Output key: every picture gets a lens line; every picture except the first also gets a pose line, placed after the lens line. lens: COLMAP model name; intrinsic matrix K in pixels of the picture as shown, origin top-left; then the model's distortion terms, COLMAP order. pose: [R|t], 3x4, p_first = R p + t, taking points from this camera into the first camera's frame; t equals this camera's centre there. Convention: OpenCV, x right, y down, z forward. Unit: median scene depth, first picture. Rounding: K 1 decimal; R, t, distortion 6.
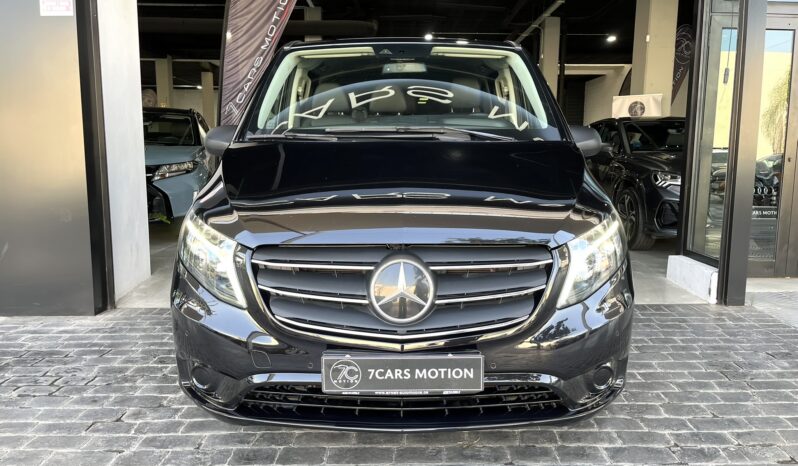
lens RADIAL K [[605.2, 0, 403.4], [0, 605.2, 231.0], [0, 0, 1]] dist [0.067707, -0.111672]
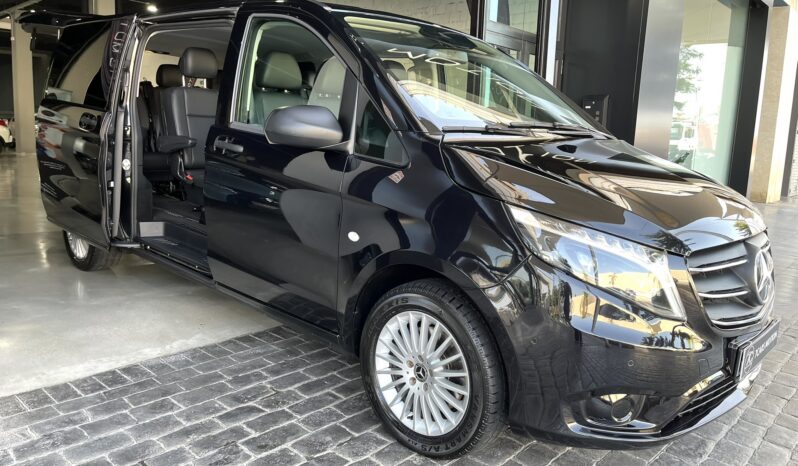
lens RADIAL K [[605.2, 0, 403.4], [0, 605.2, 231.0], [0, 0, 1]] dist [0.067707, -0.111672]
pose [[0.679390, -0.089698, 0.728275, -0.975256], [0.062031, 0.995968, 0.064800, -0.079642], [-0.731151, 0.001151, 0.682215, 0.527791]]
